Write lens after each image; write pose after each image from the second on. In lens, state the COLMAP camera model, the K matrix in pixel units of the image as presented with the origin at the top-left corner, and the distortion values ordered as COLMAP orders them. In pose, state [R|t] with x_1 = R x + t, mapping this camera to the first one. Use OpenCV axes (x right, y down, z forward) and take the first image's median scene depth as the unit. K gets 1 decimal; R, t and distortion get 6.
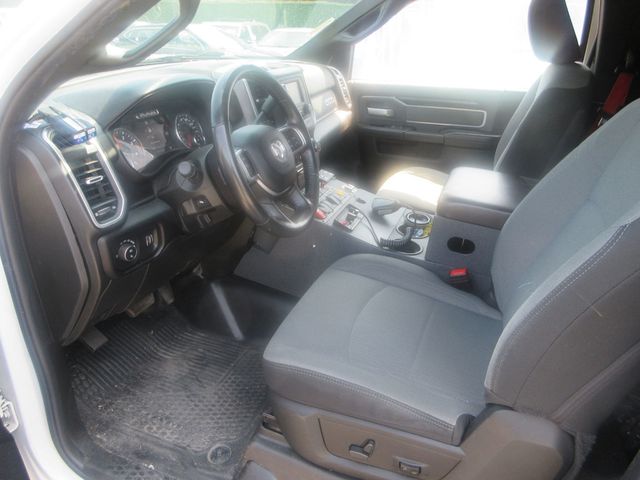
lens RADIAL K [[476.1, 0, 322.5], [0, 476.1, 237.0], [0, 0, 1]] dist [0.005787, 0.014319]
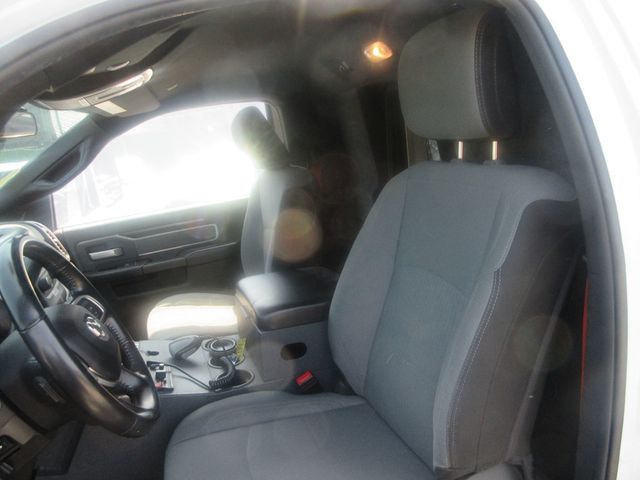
lens RADIAL K [[476.1, 0, 320.4], [0, 476.1, 242.1], [0, 0, 1]] dist [0.005787, 0.014319]
pose [[0.746562, -0.268053, 0.608928, -0.161642], [0.398553, 0.913037, -0.086713, -0.063633], [-0.532730, 0.307427, 0.788472, 0.106776]]
